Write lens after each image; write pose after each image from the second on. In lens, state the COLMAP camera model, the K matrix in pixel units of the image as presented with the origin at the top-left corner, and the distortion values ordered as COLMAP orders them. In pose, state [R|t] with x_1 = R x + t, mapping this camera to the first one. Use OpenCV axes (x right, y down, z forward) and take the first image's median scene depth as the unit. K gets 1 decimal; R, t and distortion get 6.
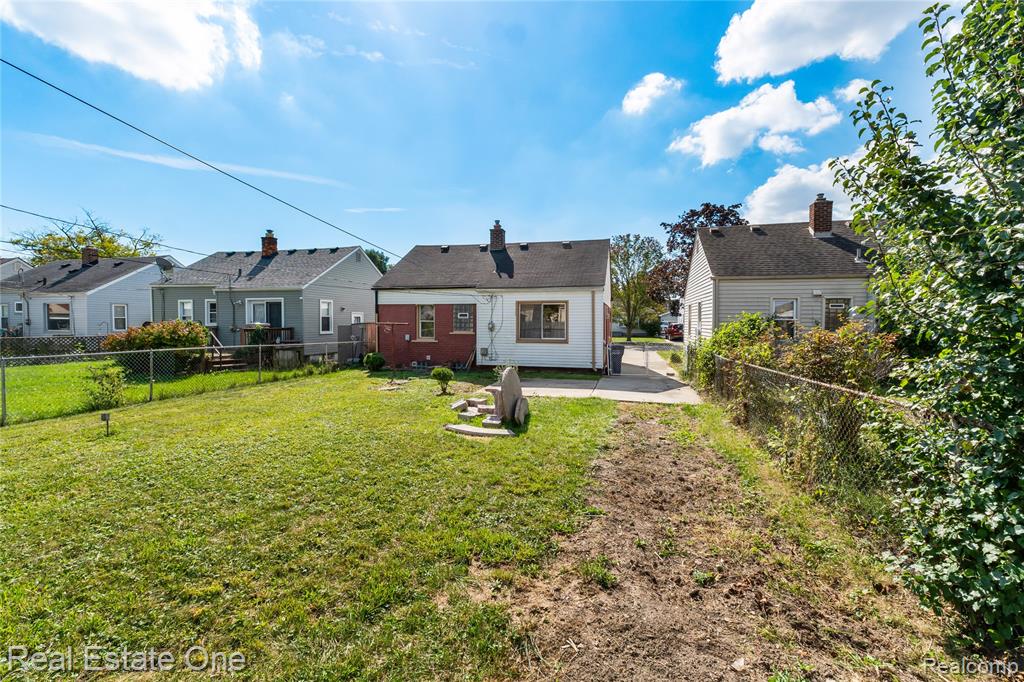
lens RADIAL K [[435.0, 0, 500.4], [0, 435.0, 343.6], [0, 0, 1]] dist [0.000182, -0.000029]
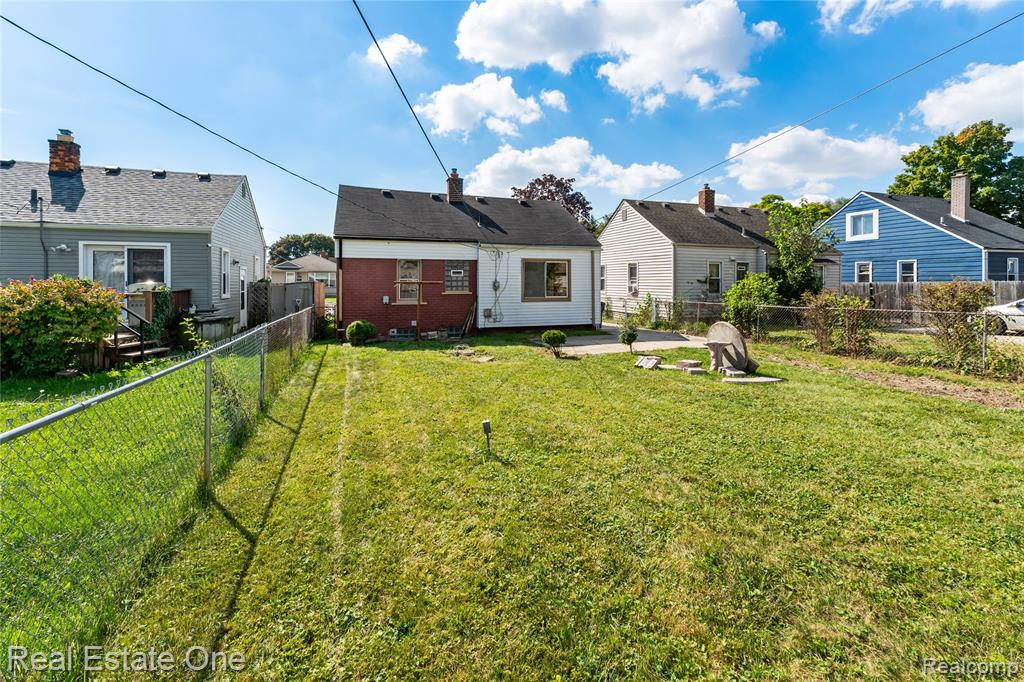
lens RADIAL K [[442.7, 0, 526.9], [0, 442.7, 300.7], [0, 0, 1]] dist [0.000870, 0.000061]
pose [[0.832290, -0.026628, 0.553701, -0.478457], [0.028943, 0.999571, 0.004565, -0.008743], [-0.553585, 0.012226, 0.832703, 0.179917]]
